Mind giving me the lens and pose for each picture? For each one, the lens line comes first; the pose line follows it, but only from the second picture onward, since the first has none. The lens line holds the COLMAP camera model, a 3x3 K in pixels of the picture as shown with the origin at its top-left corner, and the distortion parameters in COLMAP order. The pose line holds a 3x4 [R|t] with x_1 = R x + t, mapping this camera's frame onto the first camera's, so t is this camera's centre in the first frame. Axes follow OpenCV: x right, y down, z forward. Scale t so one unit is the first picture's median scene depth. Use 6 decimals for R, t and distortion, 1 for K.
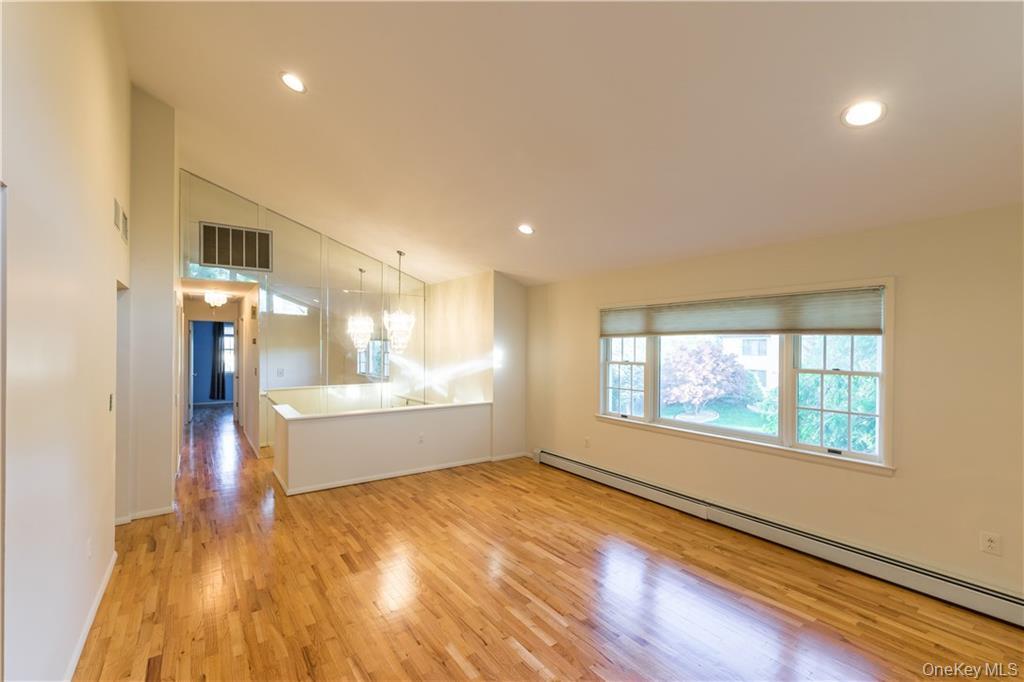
lens RADIAL K [[440.5, 0, 515.9], [0, 440.5, 343.1], [0, 0, 1]] dist [-0.000451, 0.000038]
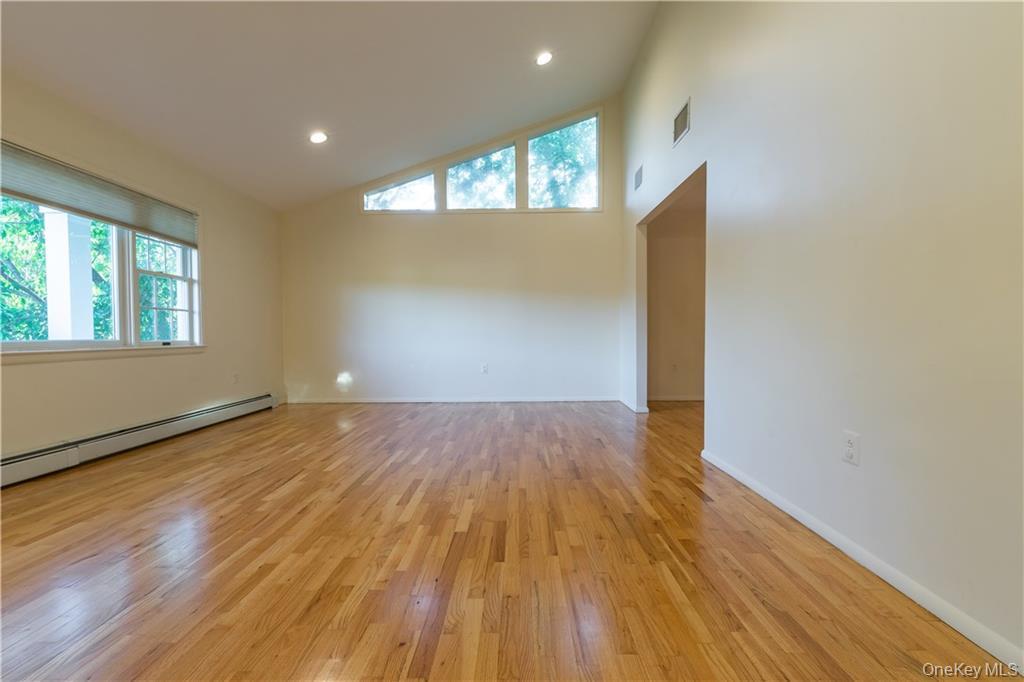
lens RADIAL K [[440.5, 0, 517.5], [0, 440.5, 342.7], [0, 0, 1]] dist [-0.000451, 0.000038]
pose [[-0.806418, -0.016428, 0.591118, -0.636702], [-0.004704, 0.999761, 0.021368, 0.194645], [-0.591327, 0.014450, -0.806302, 1.255128]]
